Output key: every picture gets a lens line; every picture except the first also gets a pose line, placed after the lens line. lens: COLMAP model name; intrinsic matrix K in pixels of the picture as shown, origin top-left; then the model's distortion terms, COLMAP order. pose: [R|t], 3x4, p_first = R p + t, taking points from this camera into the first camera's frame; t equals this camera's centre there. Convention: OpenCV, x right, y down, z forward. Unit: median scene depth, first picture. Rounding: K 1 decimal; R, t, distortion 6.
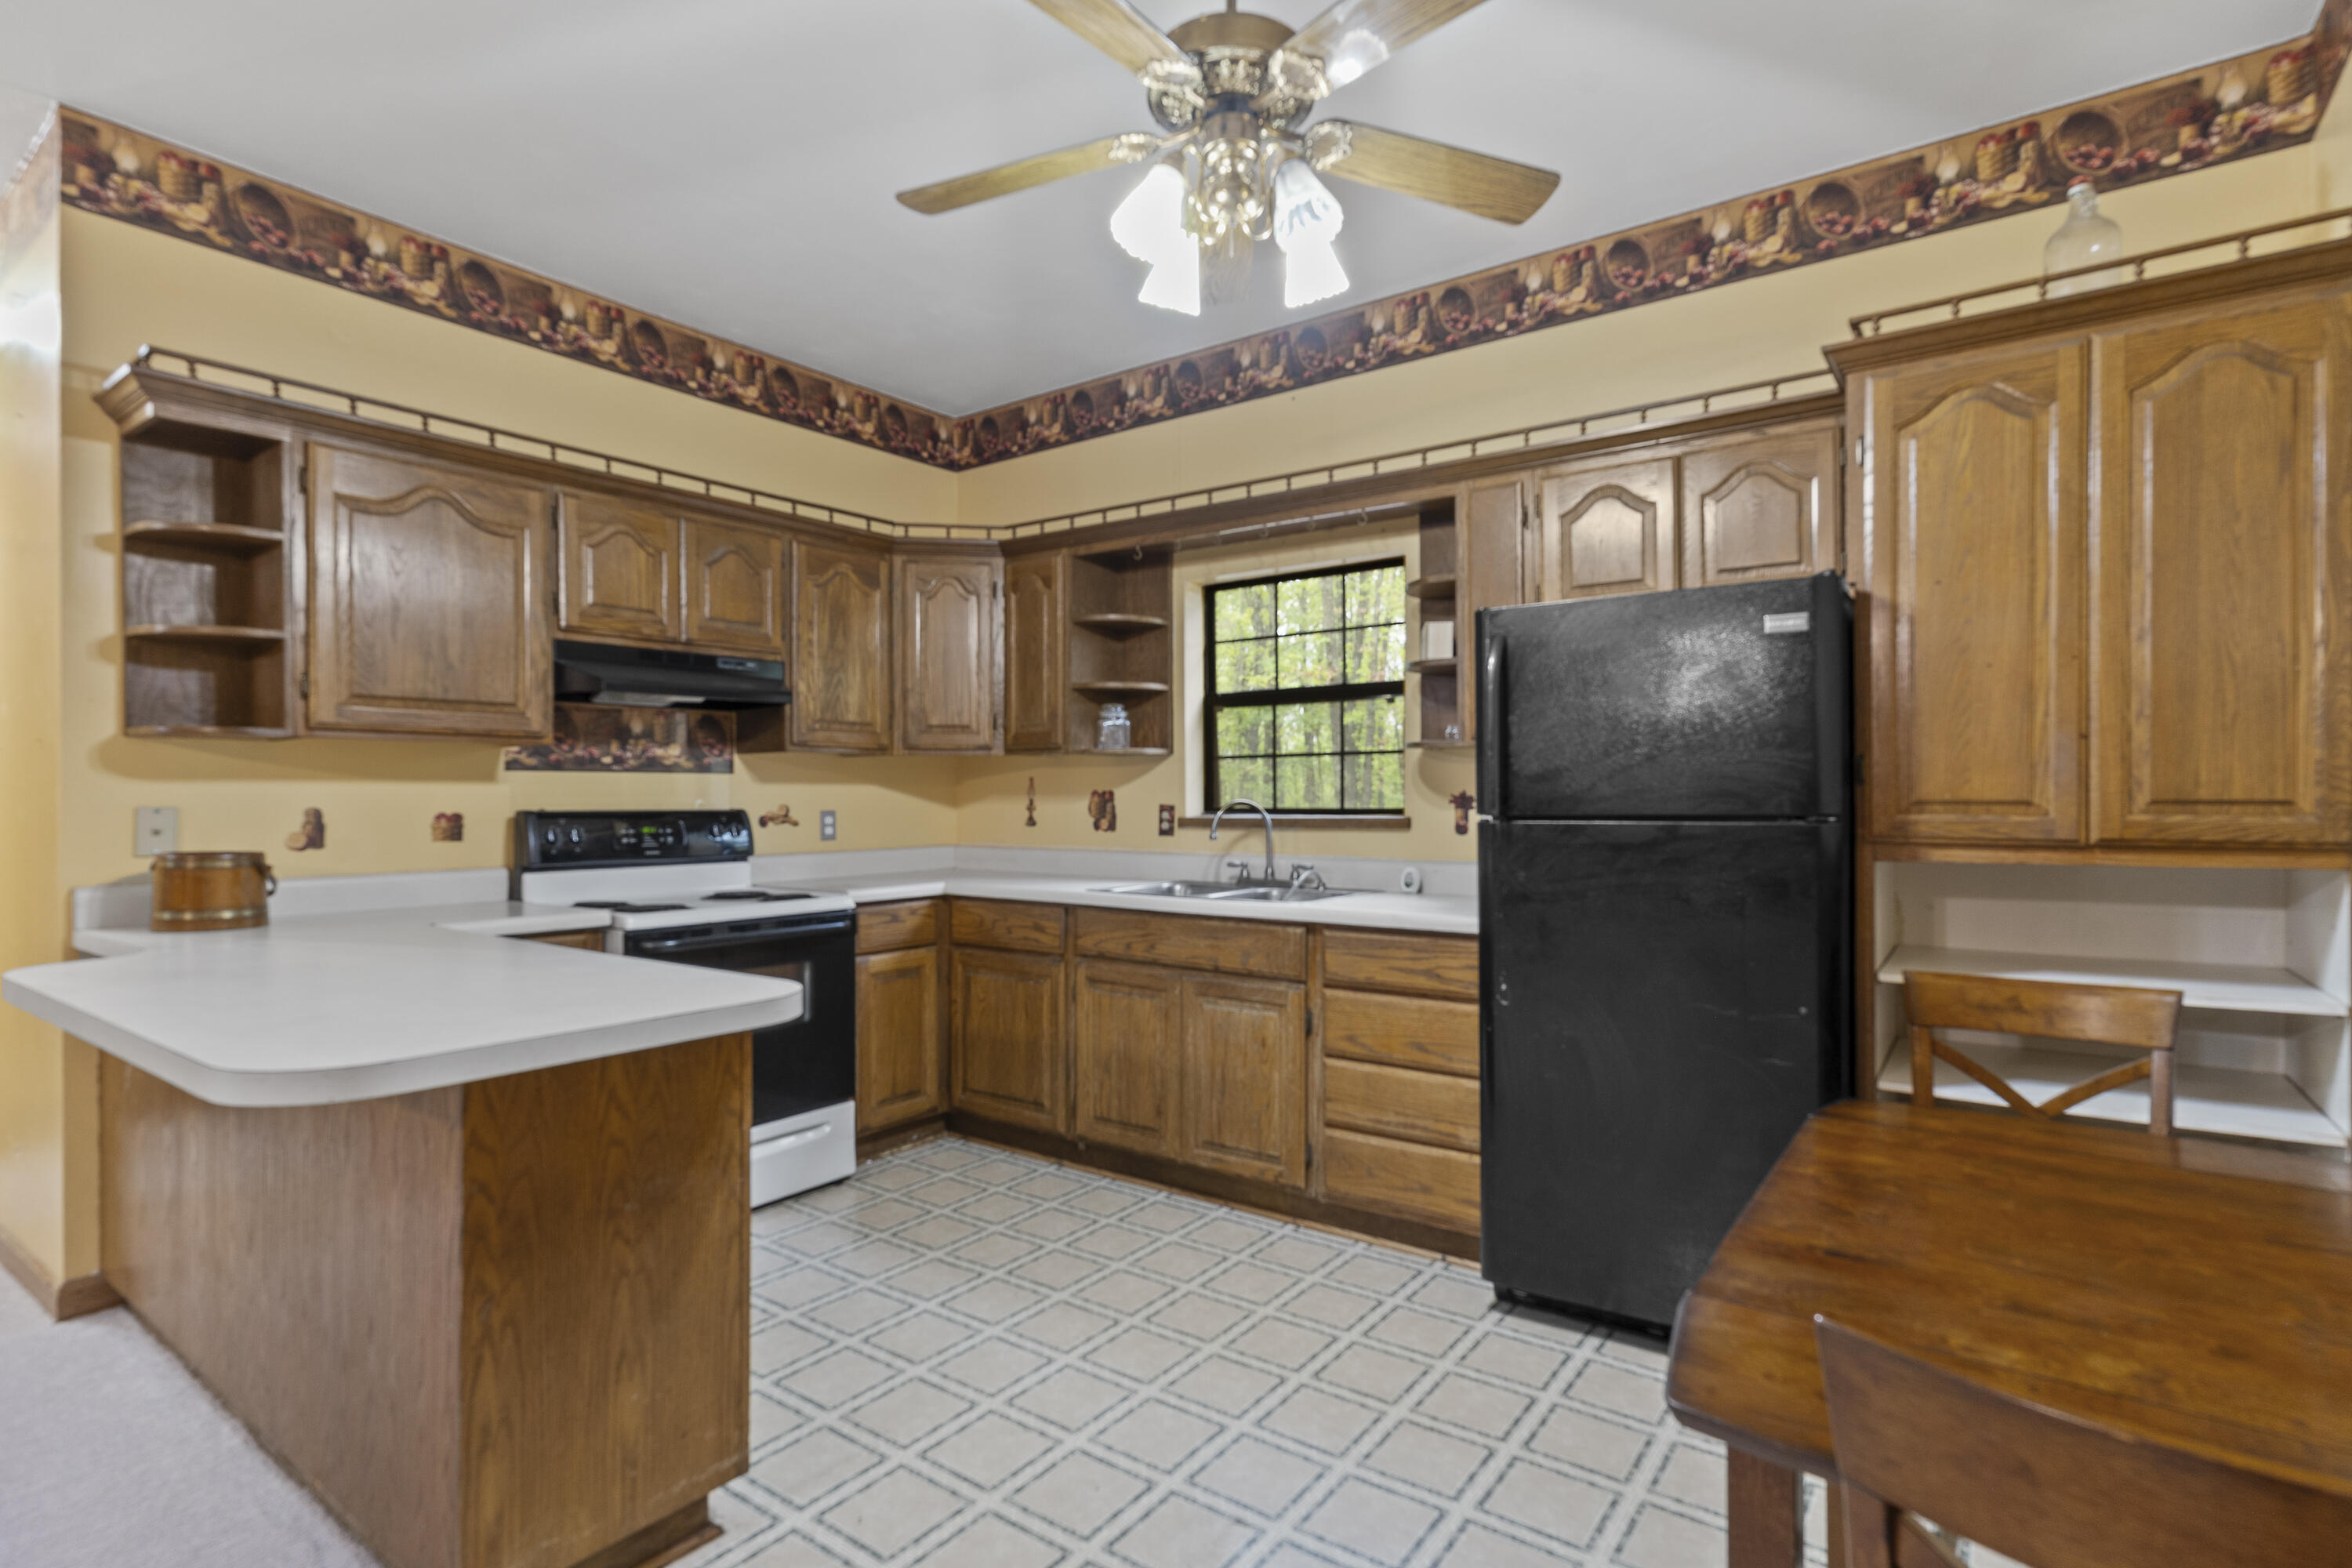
lens RADIAL K [[1136.5, 0, 1197.3], [0, 1136.5, 806.0], [0, 0, 1]] dist [-0.000670, 0.001451]
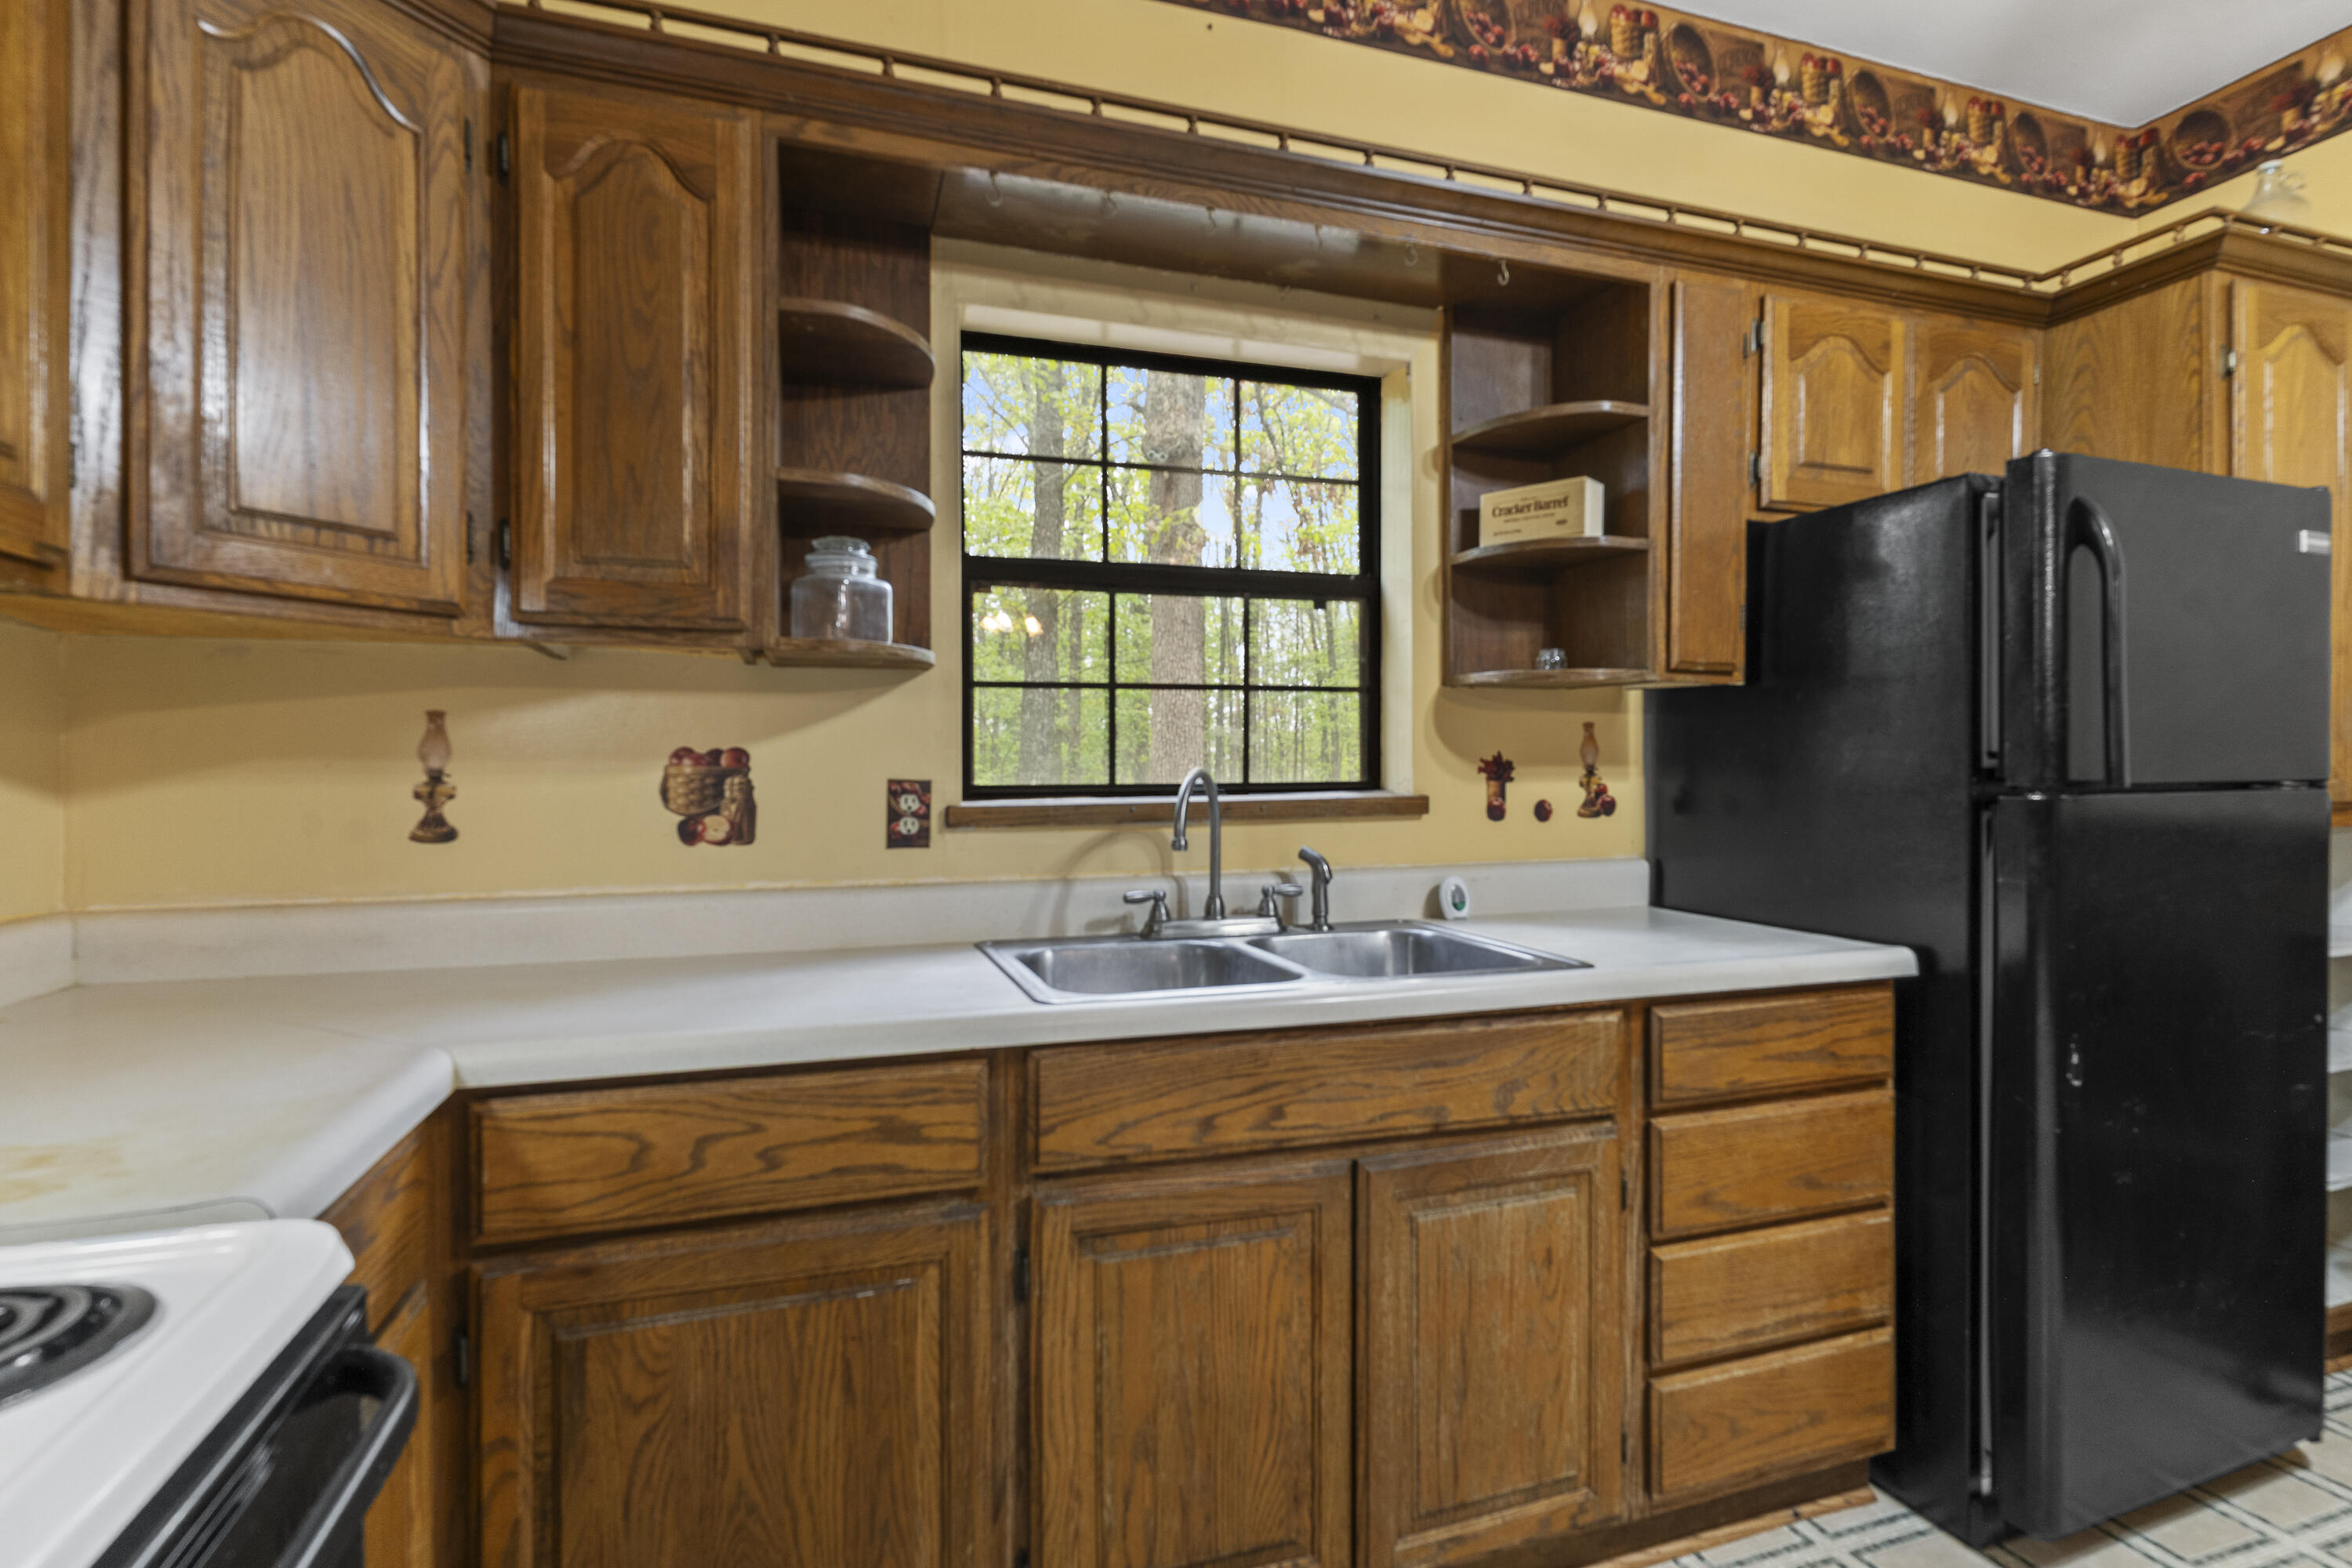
lens RADIAL K [[1136.5, 0, 1186.7], [0, 1136.5, 766.8], [0, 0, 1]] dist [-0.000670, 0.001451]
pose [[0.585868, 0.003380, 0.810400, -0.361718], [0.010633, 0.999873, -0.011857, 0.000182], [-0.810337, 0.015564, 0.585757, 0.700050]]
